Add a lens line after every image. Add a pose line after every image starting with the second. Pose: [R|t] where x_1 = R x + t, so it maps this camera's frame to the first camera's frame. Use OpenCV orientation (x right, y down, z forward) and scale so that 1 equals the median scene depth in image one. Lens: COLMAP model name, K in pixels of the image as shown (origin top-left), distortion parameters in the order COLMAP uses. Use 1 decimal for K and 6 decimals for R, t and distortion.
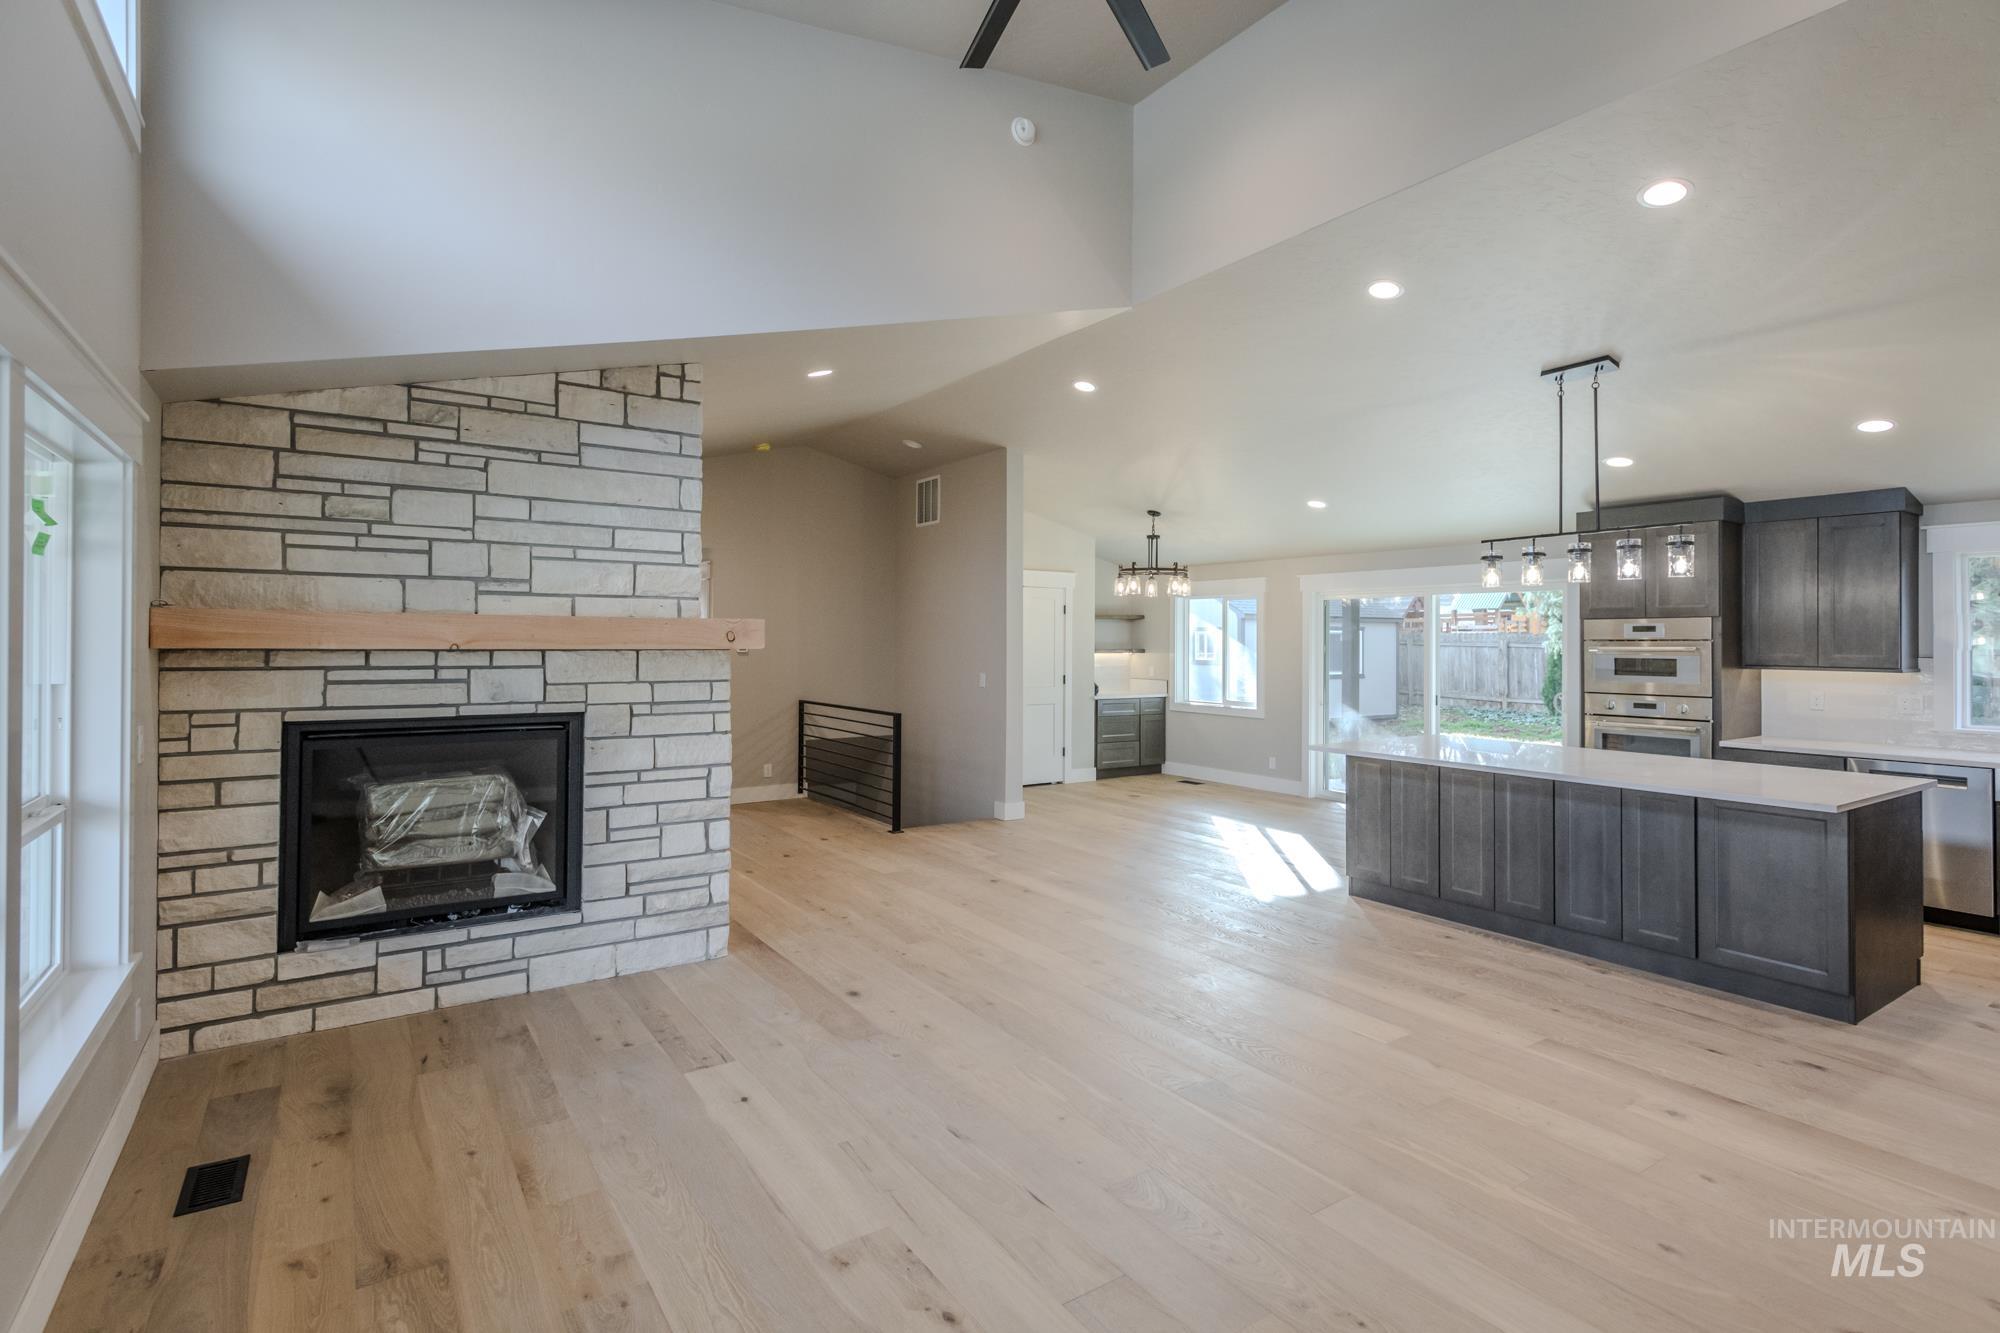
lens RADIAL K [[979.7, 0, 1018.3], [0, 979.7, 634.9], [0, 0, 1]] dist [0.014127, -0.000285]
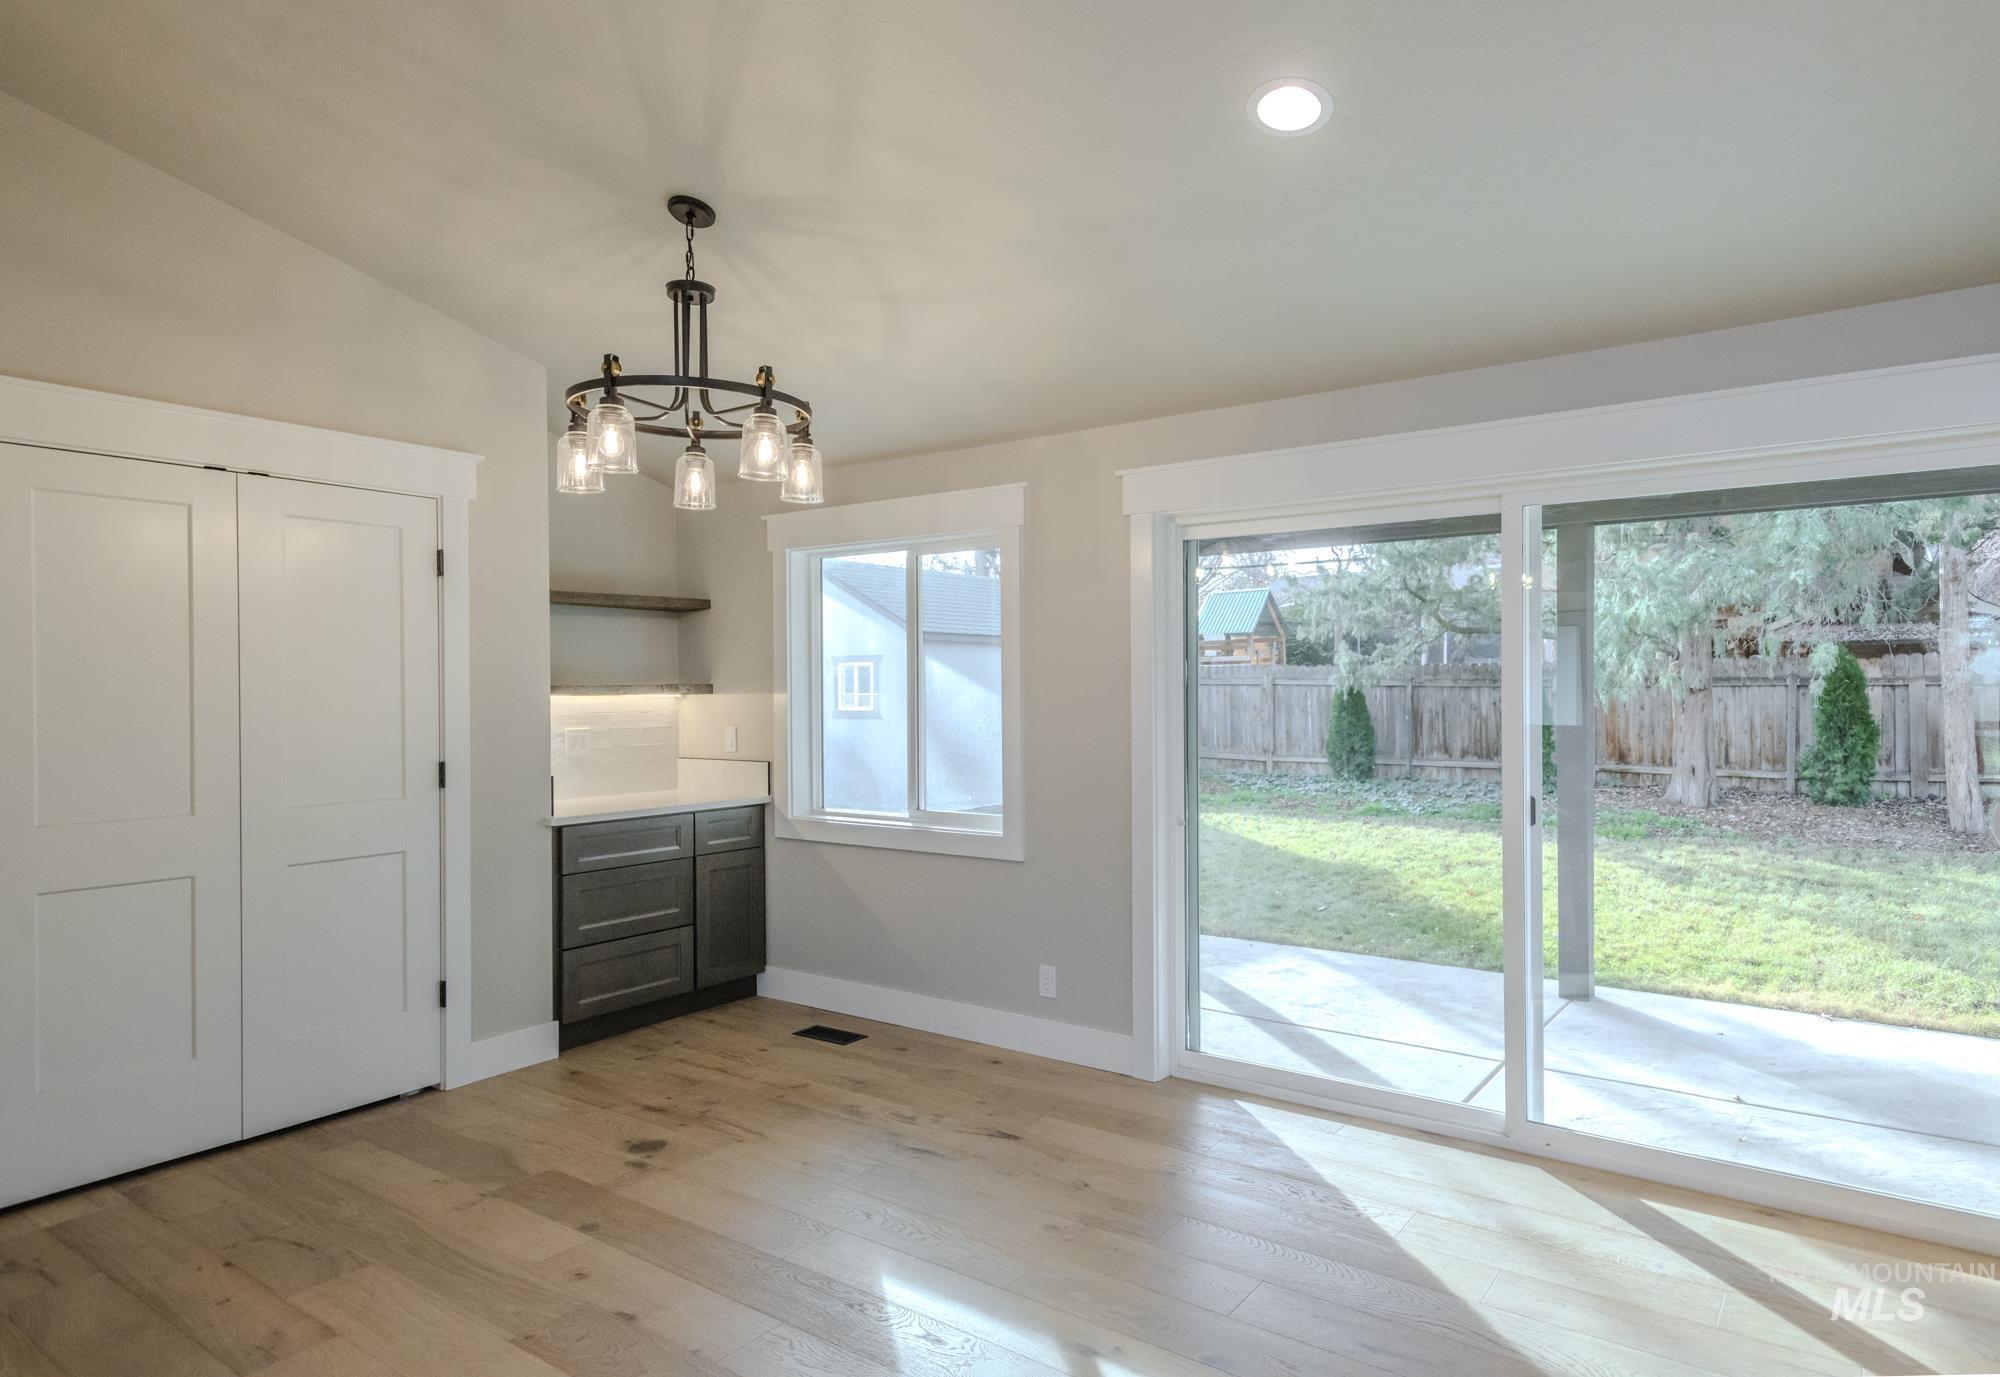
lens RADIAL K [[1162.7, 0, 1060.2], [0, 1162.7, 687.9], [0, 0, 1]] dist [0.004498, 0.000577]
pose [[0.933557, -0.011451, 0.358246, 0.243462], [0.009822, 0.999932, 0.006365, 0.038140], [-0.358294, -0.002423, 0.933606, 1.342780]]
